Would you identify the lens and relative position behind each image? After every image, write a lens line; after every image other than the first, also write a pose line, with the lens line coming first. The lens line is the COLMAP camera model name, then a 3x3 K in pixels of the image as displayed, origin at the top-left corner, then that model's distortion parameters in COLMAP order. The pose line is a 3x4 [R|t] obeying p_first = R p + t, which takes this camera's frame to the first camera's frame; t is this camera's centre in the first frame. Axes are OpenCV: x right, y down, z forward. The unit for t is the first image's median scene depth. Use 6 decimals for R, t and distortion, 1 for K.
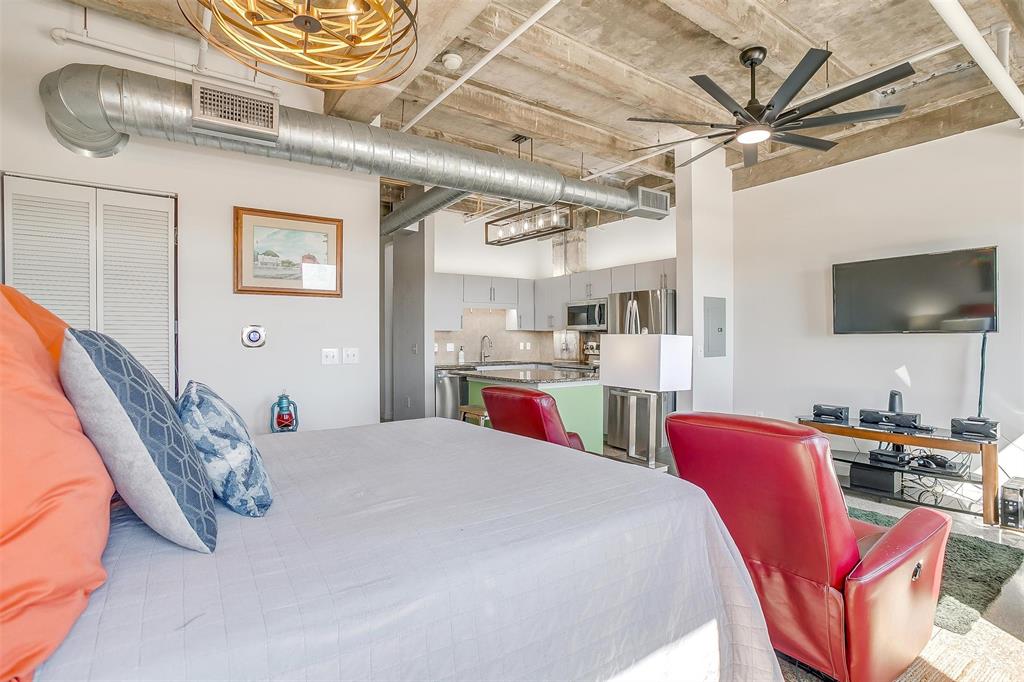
lens RADIAL K [[498.1, 0, 510.3], [0, 498.1, 340.7], [0, 0, 1]] dist [-0.053427, 0.029281]
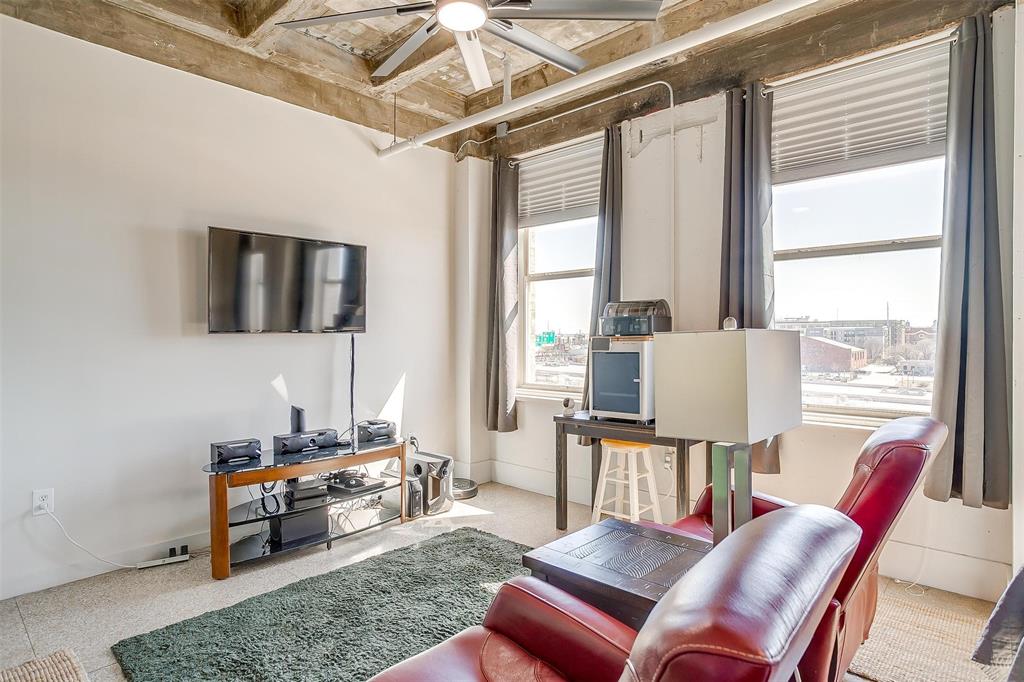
lens RADIAL K [[560.0, 0, 512.0], [0, 560.0, 341.0], [0, 0, 1]] dist [-0.052337, 0.038245]
pose [[-0.210314, -0.005588, 0.977618, -0.170433], [0.009761, 0.999922, 0.007815, -0.006167], [-0.977585, 0.011186, -0.210243, 0.888045]]
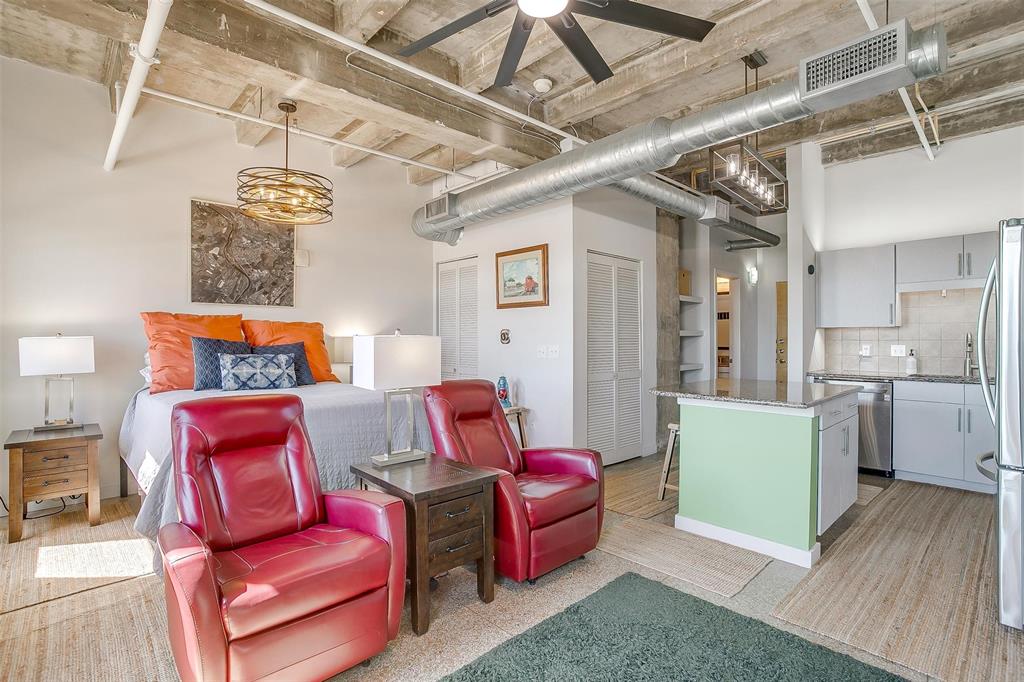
lens RADIAL K [[498.1, 0, 510.3], [0, 498.1, 340.7], [0, 0, 1]] dist [-0.053427, 0.029281]
pose [[0.137526, 0.007276, -0.990471, 0.888634], [-0.003617, 0.999970, 0.006843, -0.005804], [0.990491, 0.002641, 0.137549, 0.717435]]
